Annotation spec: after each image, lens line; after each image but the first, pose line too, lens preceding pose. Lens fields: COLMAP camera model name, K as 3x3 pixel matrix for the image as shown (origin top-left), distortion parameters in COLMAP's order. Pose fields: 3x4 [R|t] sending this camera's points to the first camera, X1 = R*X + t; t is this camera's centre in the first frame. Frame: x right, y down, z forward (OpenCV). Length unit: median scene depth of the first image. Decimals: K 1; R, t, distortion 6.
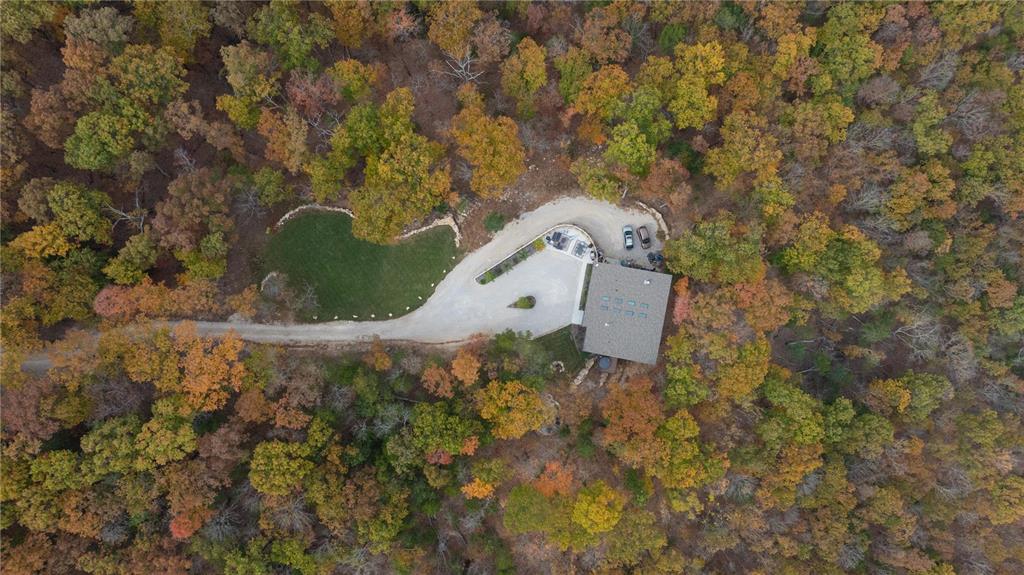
lens RADIAL K [[656.9, 0, 512.0], [0, 656.9, 287.5], [0, 0, 1]] dist [-0.011345, 0.001300]
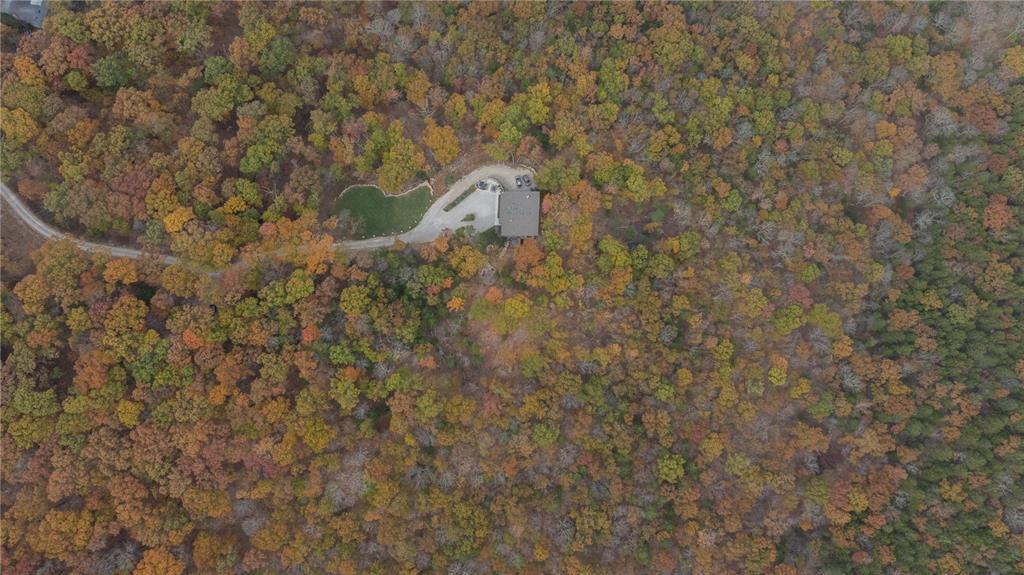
lens RADIAL K [[729.7, 0, 512.0], [0, 729.7, 287.5], [0, 0, 1]] dist [-0.001380, -0.000915]
pose [[0.991496, -0.128506, 0.020561, 0.077668], [0.129936, 0.968633, -0.211819, 0.733311], [0.007304, 0.212689, 0.977093, -1.125467]]
